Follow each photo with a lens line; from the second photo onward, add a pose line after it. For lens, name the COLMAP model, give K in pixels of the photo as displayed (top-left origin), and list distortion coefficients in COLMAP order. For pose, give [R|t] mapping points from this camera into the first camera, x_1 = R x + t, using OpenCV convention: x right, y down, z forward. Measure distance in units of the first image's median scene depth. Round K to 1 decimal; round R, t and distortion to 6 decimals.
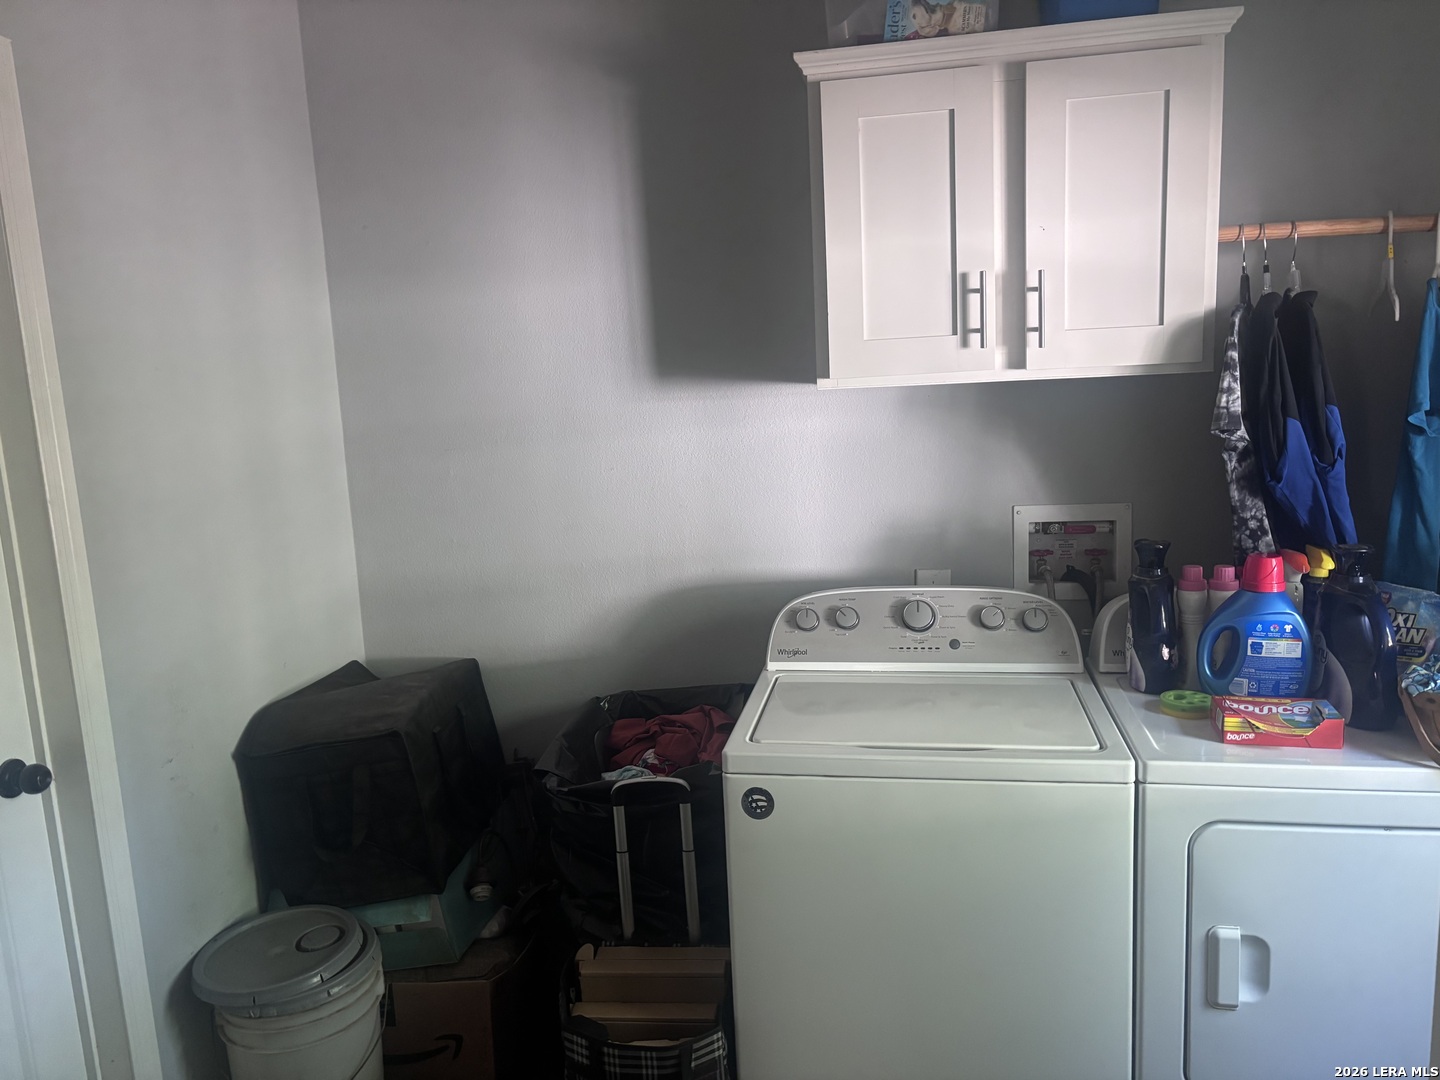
lens RADIAL K [[1095.8, 0, 716.1], [0, 1095.8, 540.5], [0, 0, 1]] dist [0.080759, -0.086301]
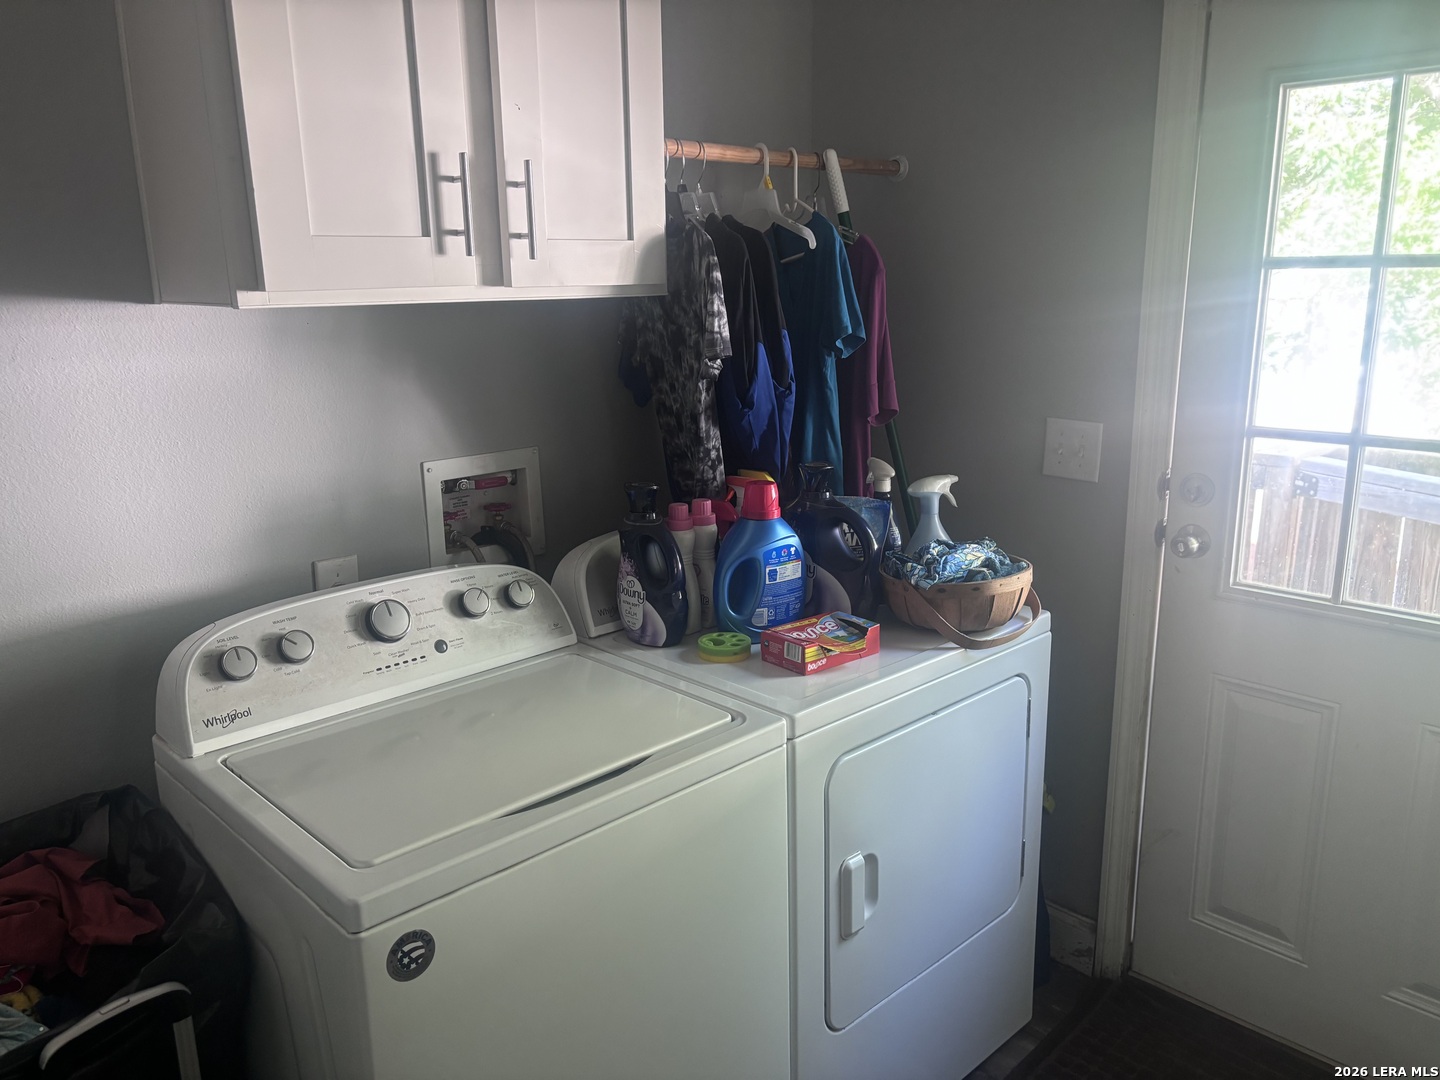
lens RADIAL K [[1095.8, 0, 716.1], [0, 1095.8, 540.5], [0, 0, 1]] dist [0.080759, -0.086301]
pose [[0.590801, -0.155267, 0.791736, -0.297287], [0.120226, 0.987294, 0.103904, -0.039874], [-0.797809, 0.033801, 0.601962, 0.418183]]
